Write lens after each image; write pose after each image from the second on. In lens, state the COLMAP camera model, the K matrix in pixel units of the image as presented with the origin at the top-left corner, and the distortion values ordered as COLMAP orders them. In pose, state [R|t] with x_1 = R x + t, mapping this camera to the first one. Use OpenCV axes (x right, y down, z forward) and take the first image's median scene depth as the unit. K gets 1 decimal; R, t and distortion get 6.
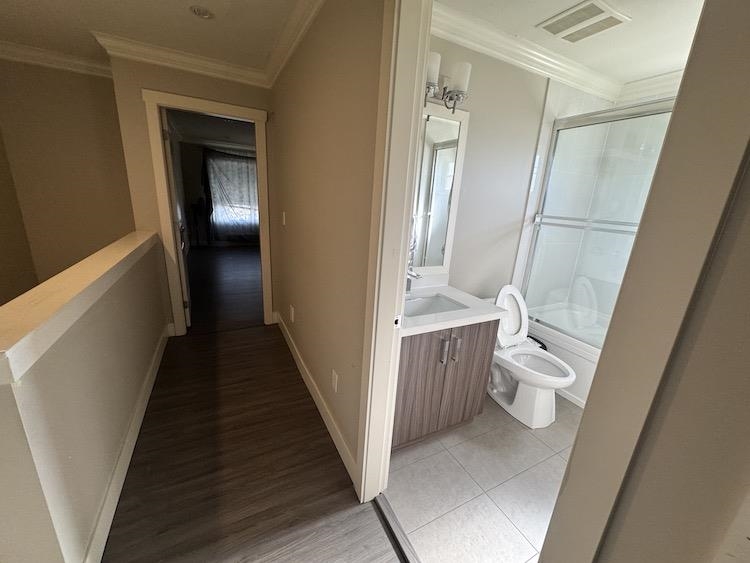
lens RADIAL K [[297.2, 0, 373.5], [0, 297.2, 279.5], [0, 0, 1]] dist [-0.006532, 0.000337]
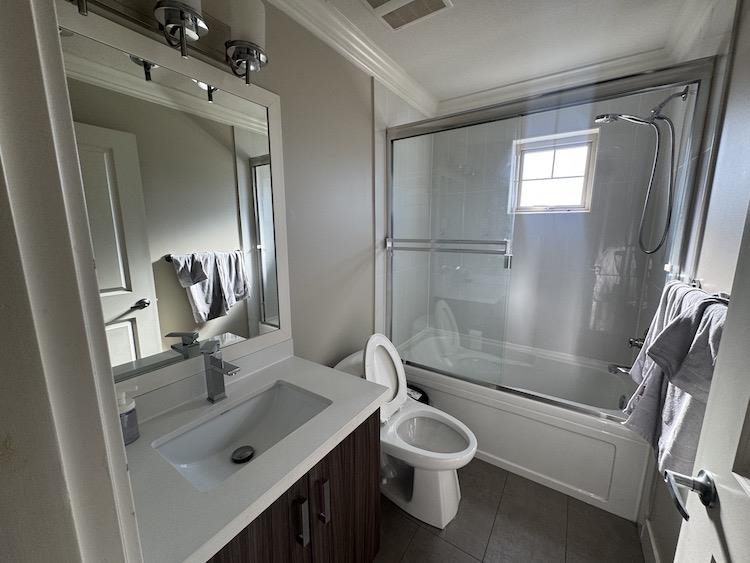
lens RADIAL K [[297.2, 0, 376.1], [0, 297.2, 280.5], [0, 0, 1]] dist [-0.006532, 0.000337]
pose [[0.868074, -0.143116, 0.475358, 0.116937], [0.183242, 0.982299, -0.038885, -0.081765], [-0.461379, 0.120860, 0.878933, 0.312522]]
